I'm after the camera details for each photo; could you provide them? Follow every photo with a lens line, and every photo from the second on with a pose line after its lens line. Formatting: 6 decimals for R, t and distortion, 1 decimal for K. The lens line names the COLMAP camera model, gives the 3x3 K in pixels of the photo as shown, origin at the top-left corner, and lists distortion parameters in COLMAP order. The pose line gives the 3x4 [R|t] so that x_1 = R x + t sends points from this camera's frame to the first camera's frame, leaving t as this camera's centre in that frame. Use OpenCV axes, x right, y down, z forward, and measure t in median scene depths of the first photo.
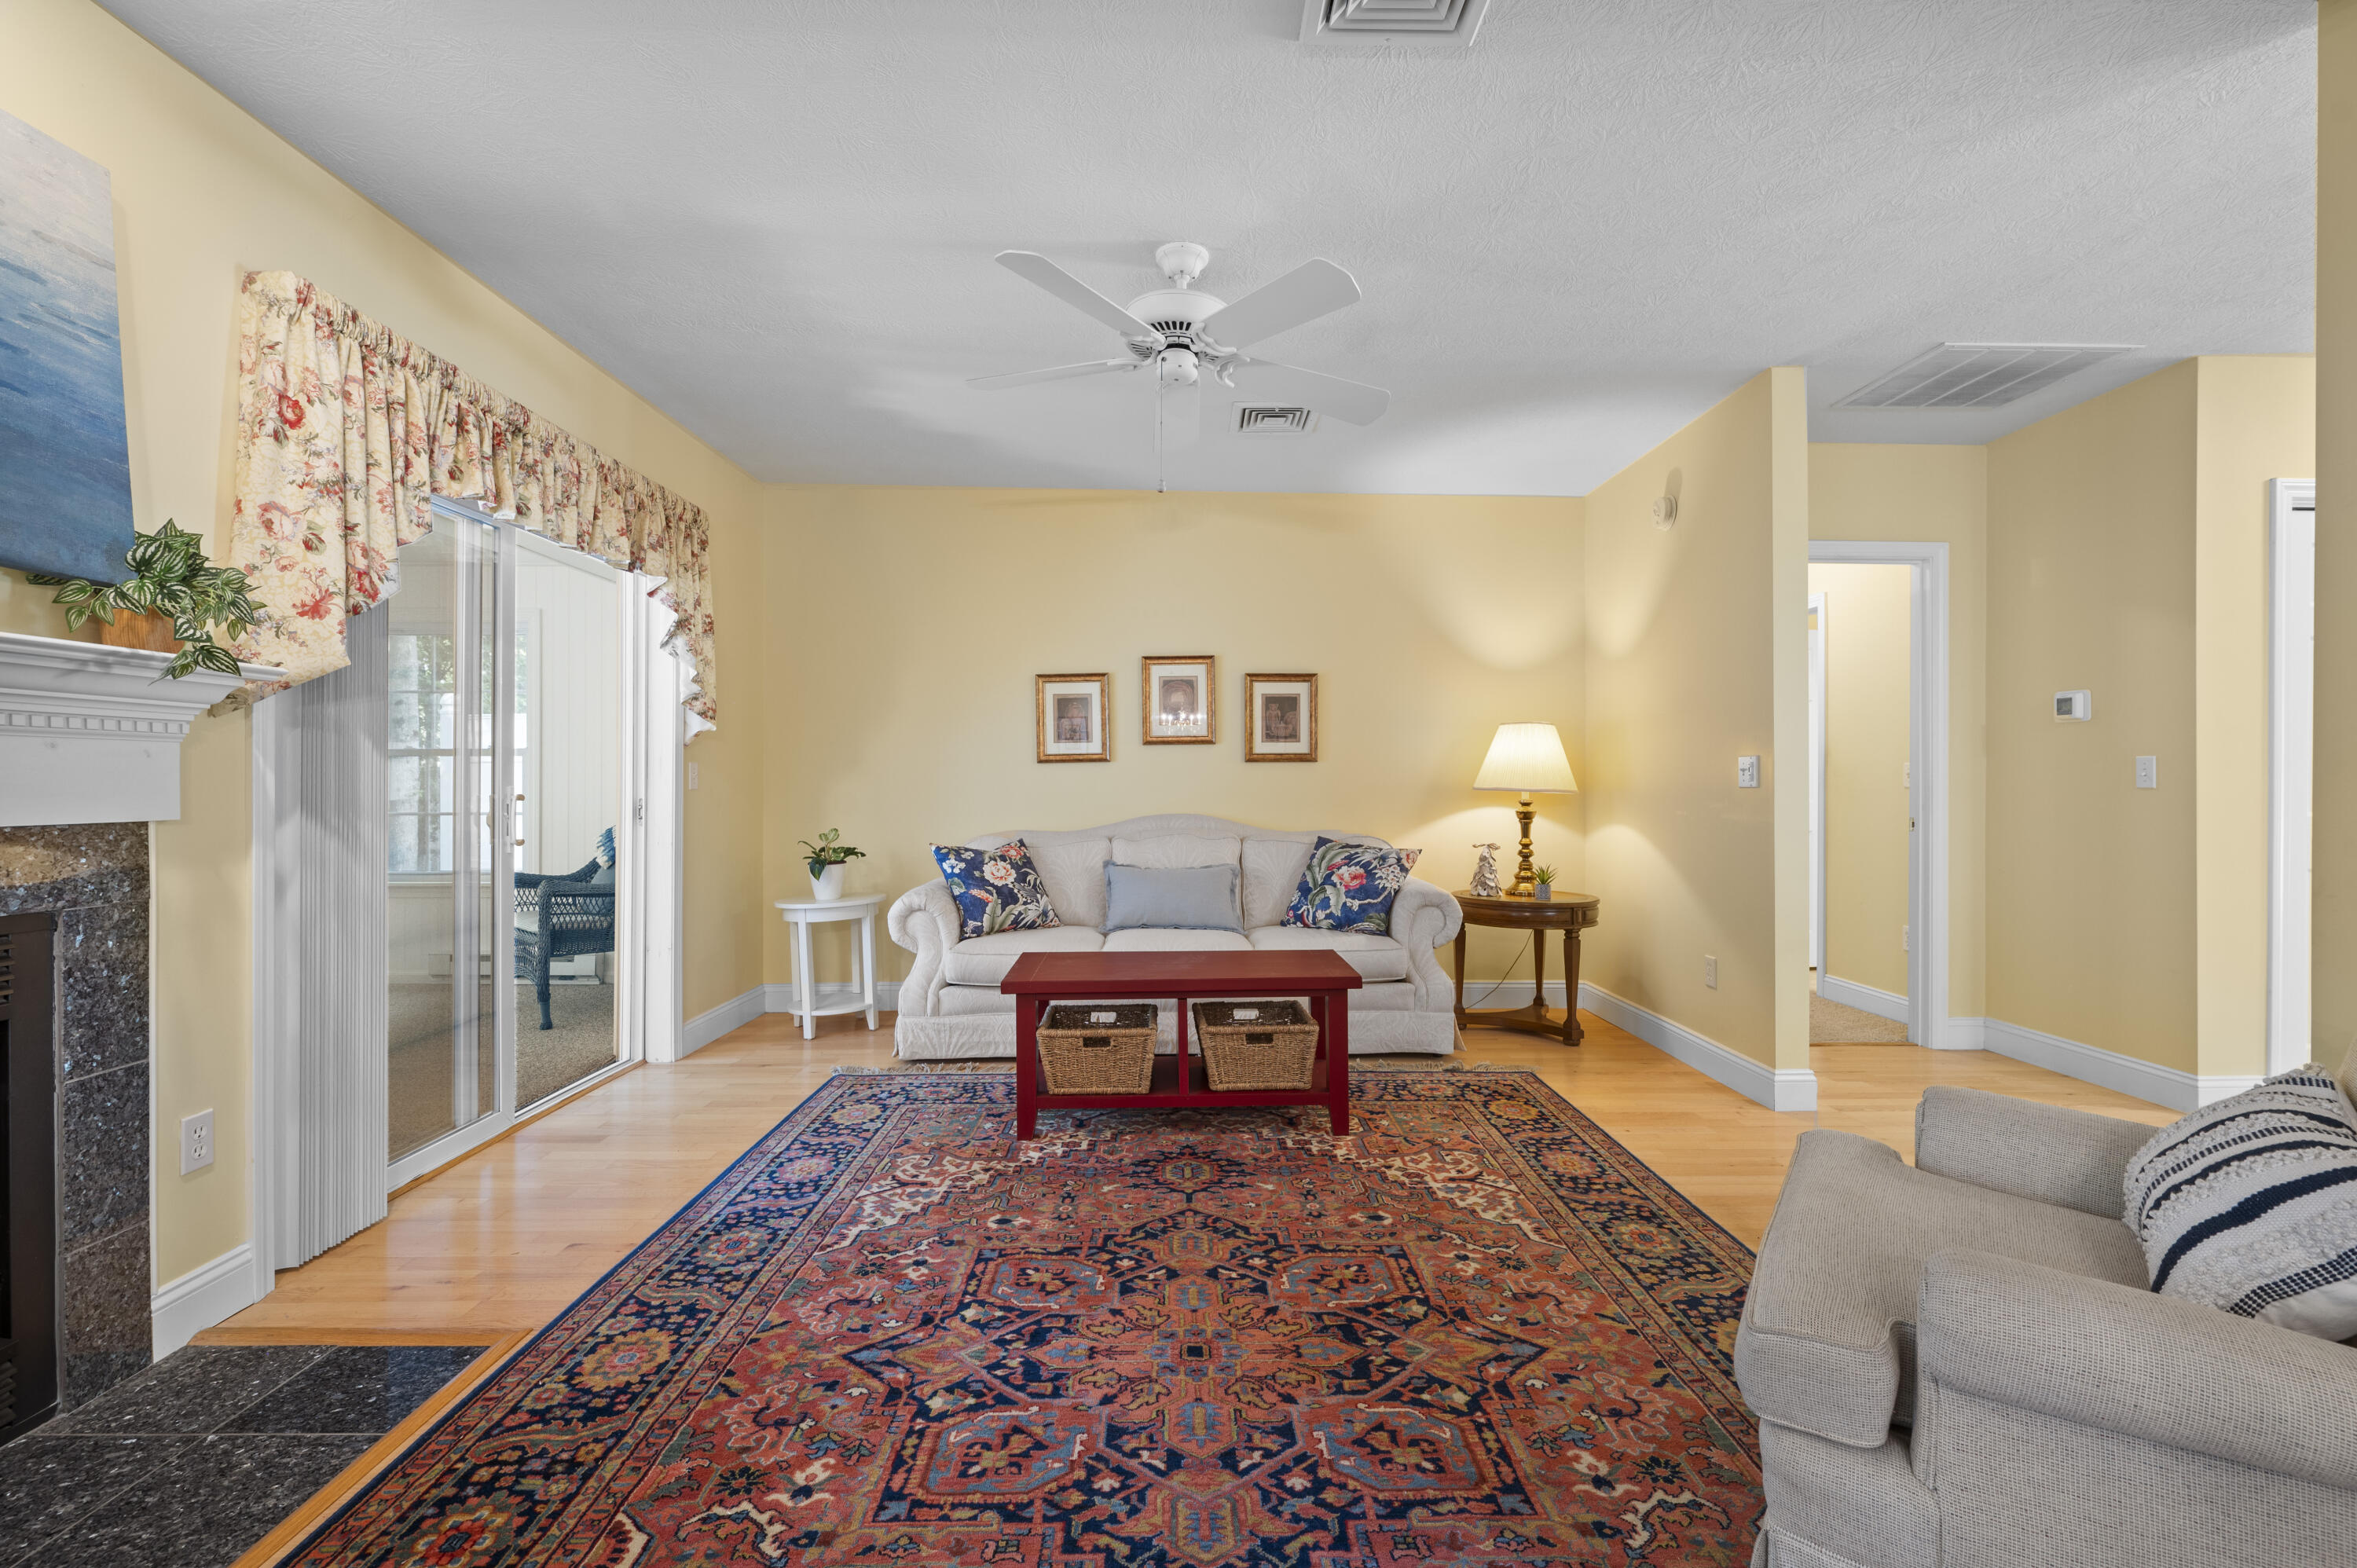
lens RADIAL K [[992.8, 0, 1181.5], [0, 992.8, 786.3], [0, 0, 1]] dist [0.001883, -0.000317]
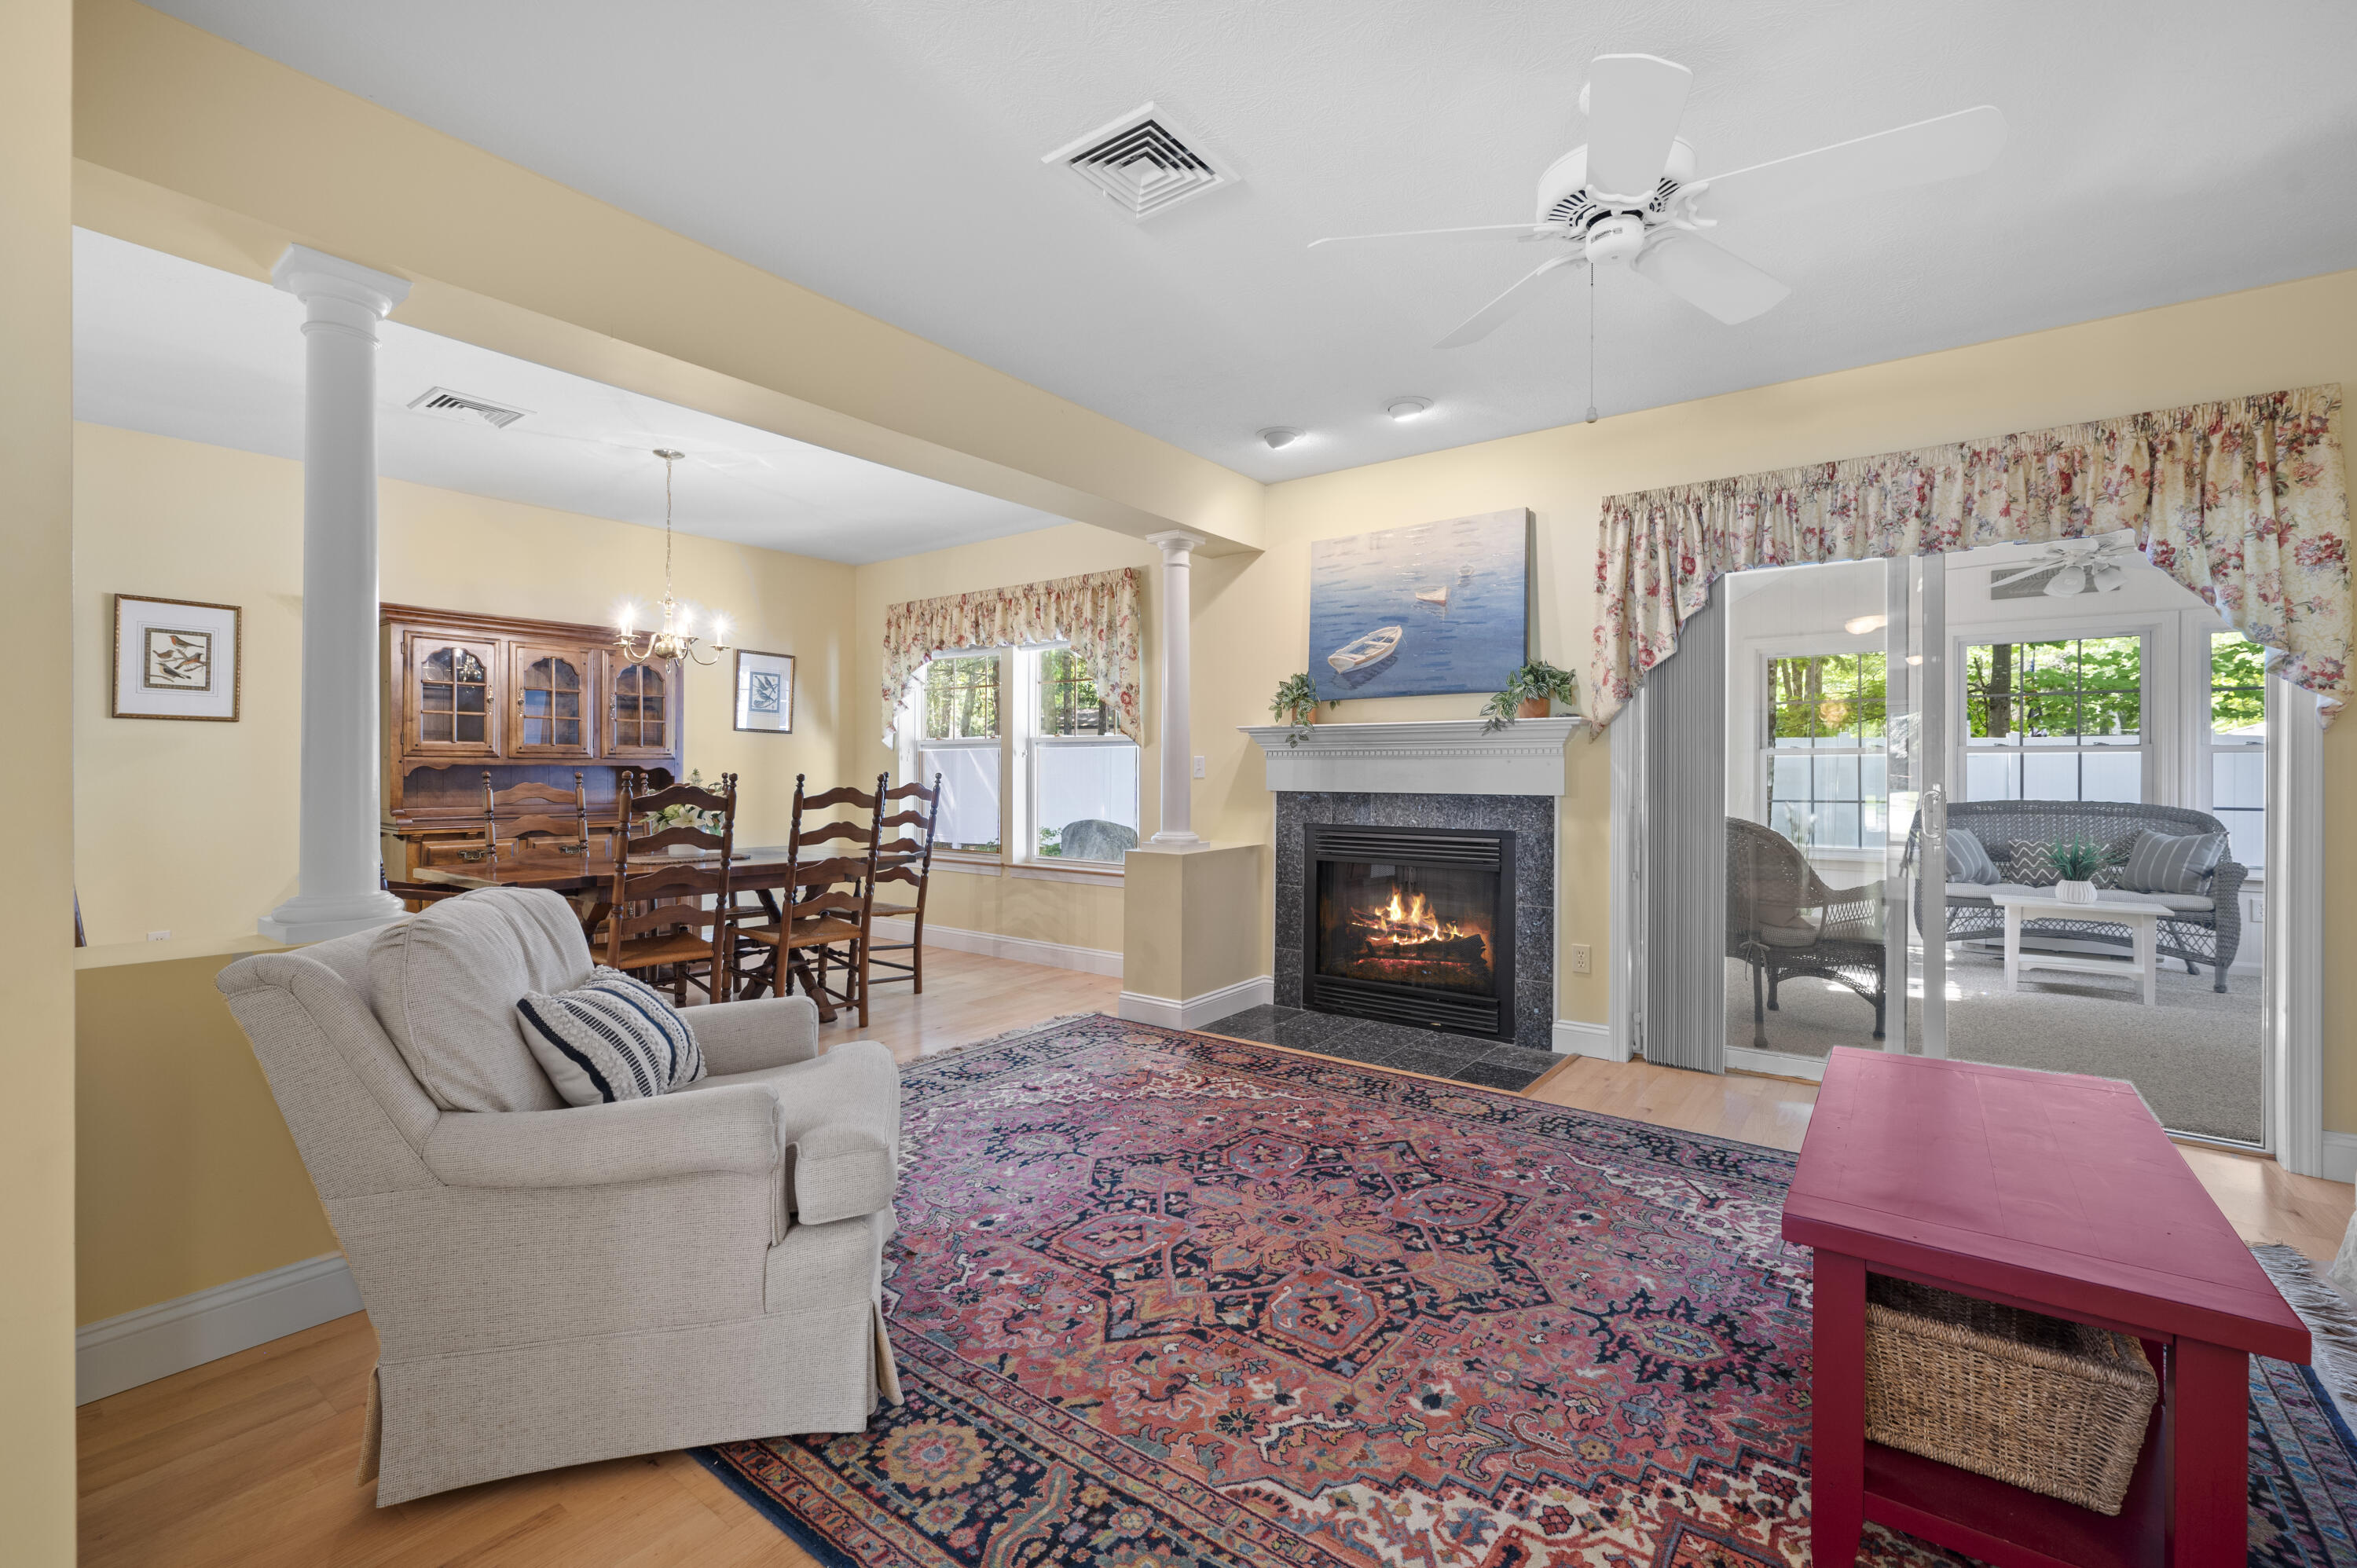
lens RADIAL K [[992.8, 0, 1197.5], [0, 992.8, 780.6], [0, 0, 1]] dist [0.001883, -0.000317]
pose [[-0.602936, 0.003624, -0.797781, 1.025784], [-0.007519, 0.999919, 0.010225, -0.011963], [0.797754, 0.012164, -0.602860, 1.542383]]
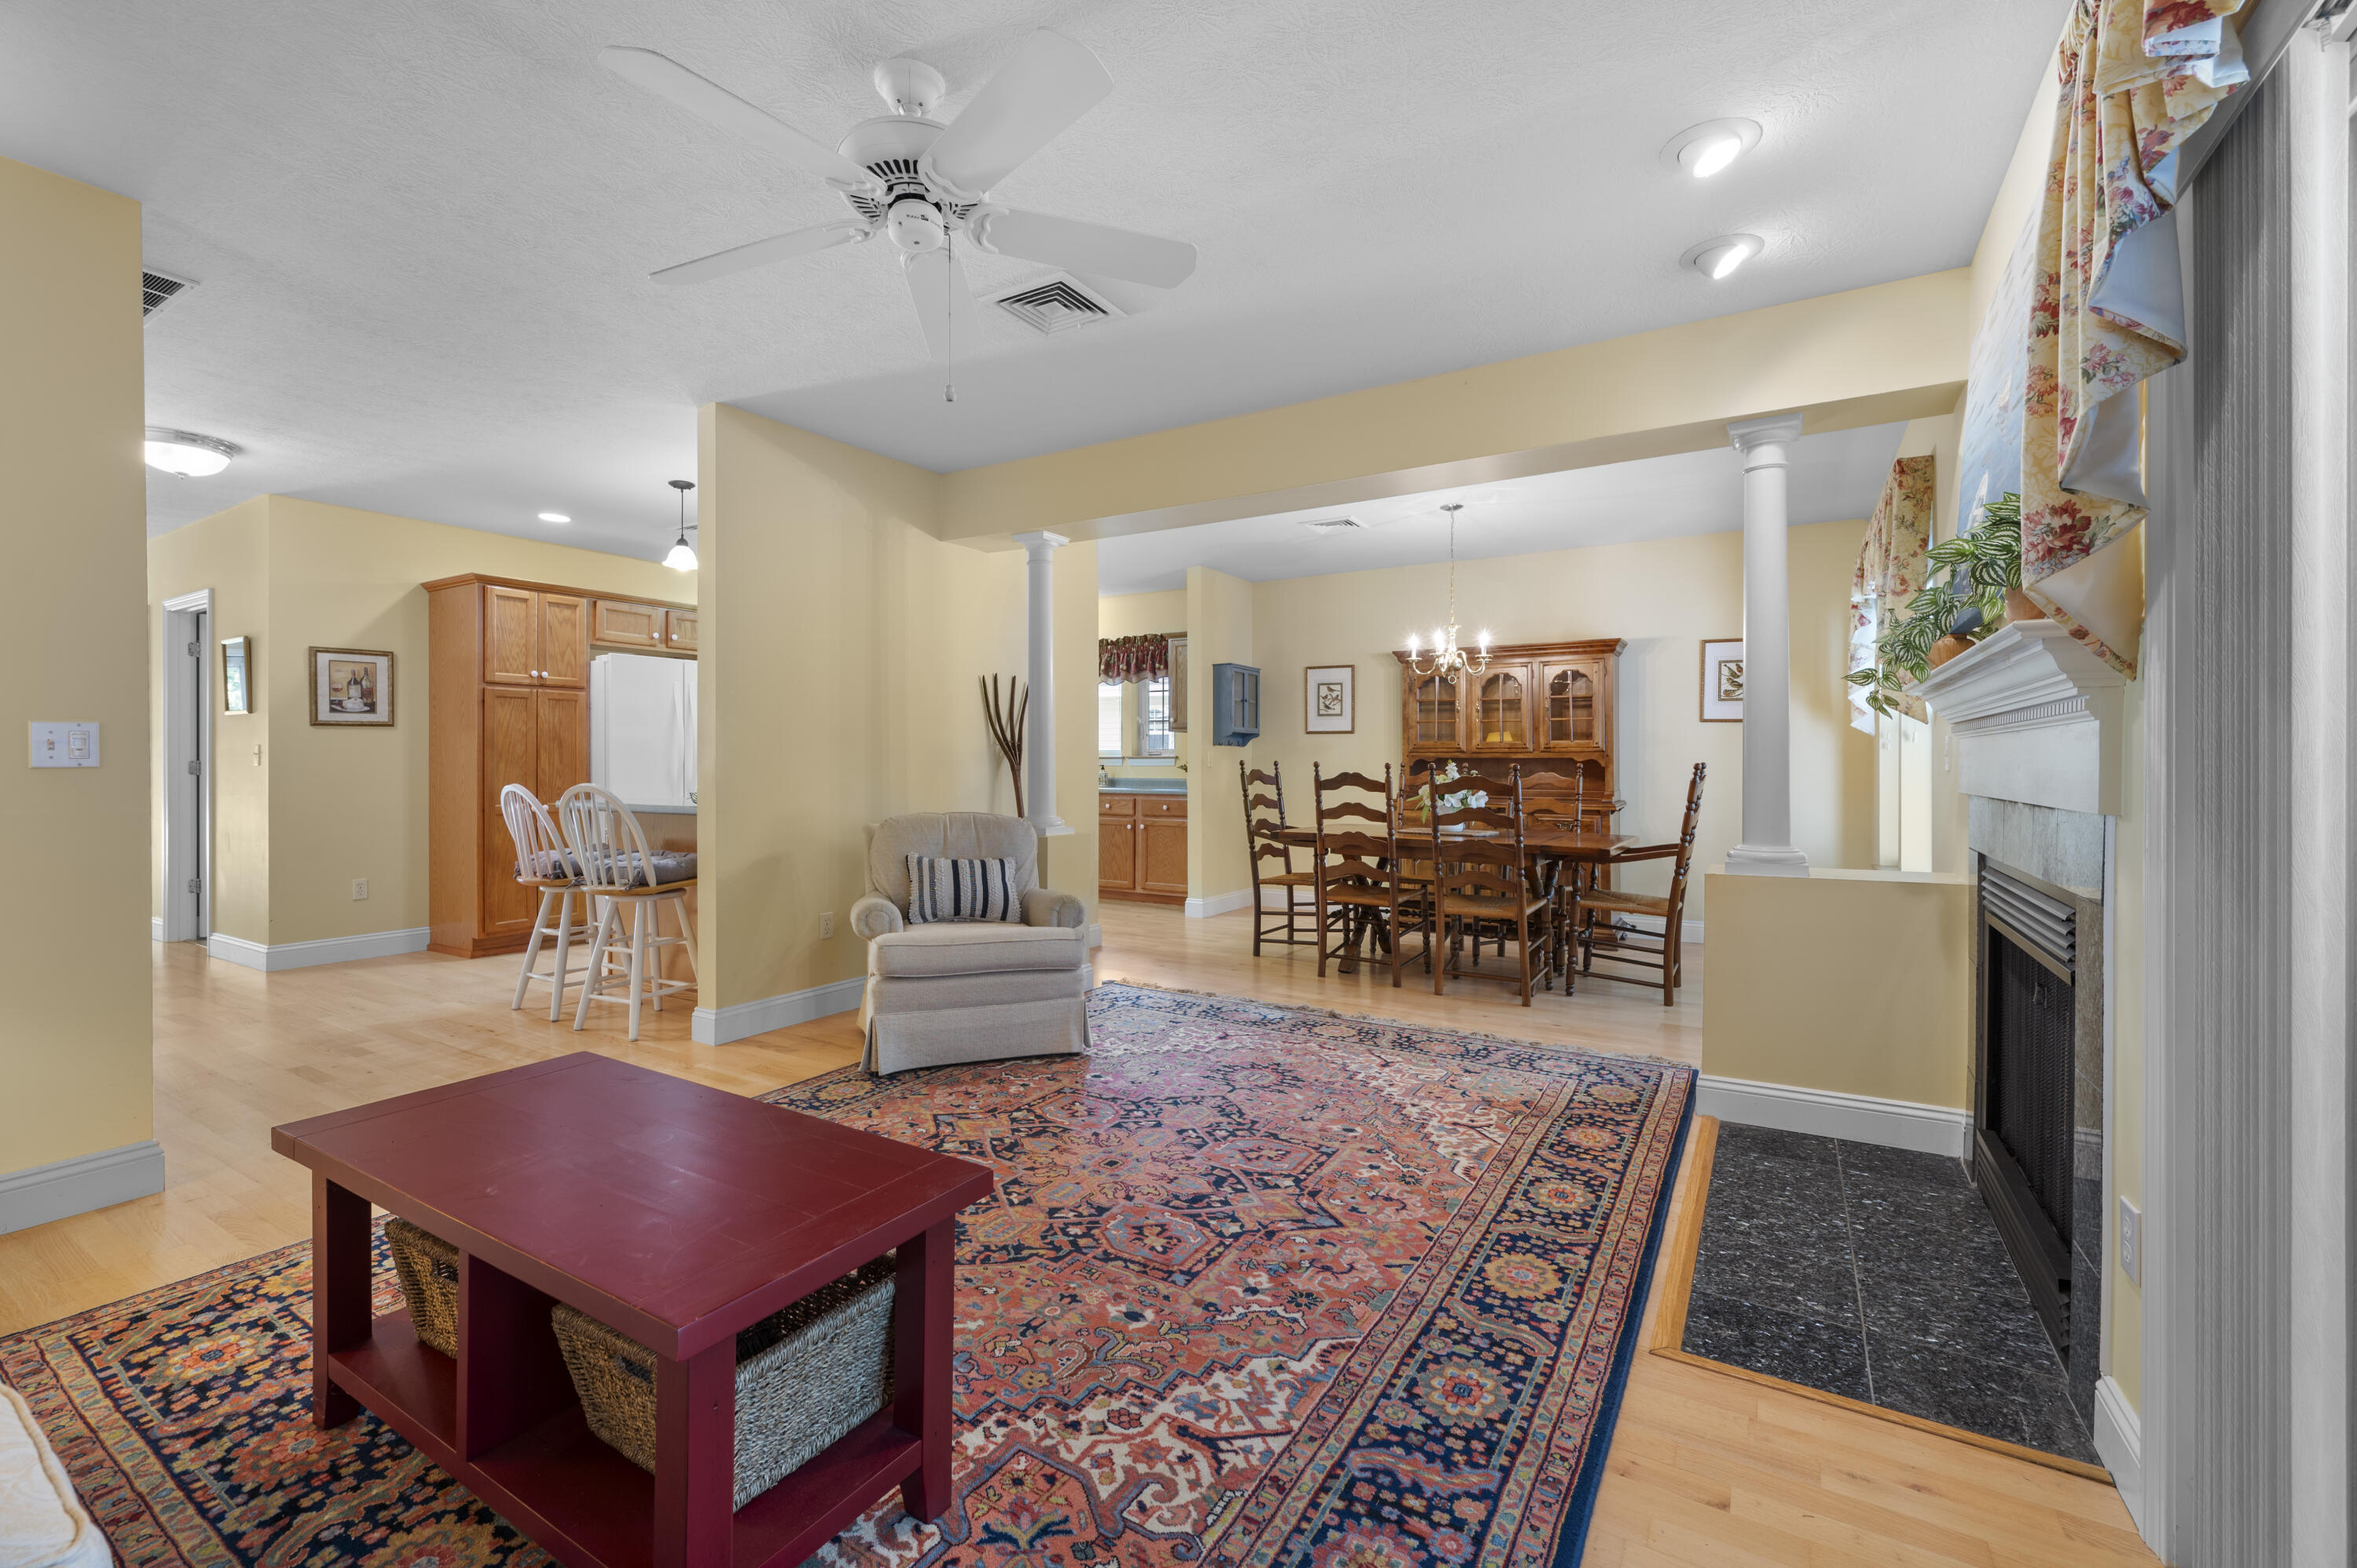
lens RADIAL K [[992.8, 0, 1182.2], [0, 992.8, 768.5], [0, 0, 1]] dist [0.001883, -0.000317]
pose [[-0.849082, -0.005887, 0.528227, -0.755483], [-0.000480, 0.999946, 0.010372, -0.010603], [-0.528260, 0.008554, -0.849040, 1.979518]]
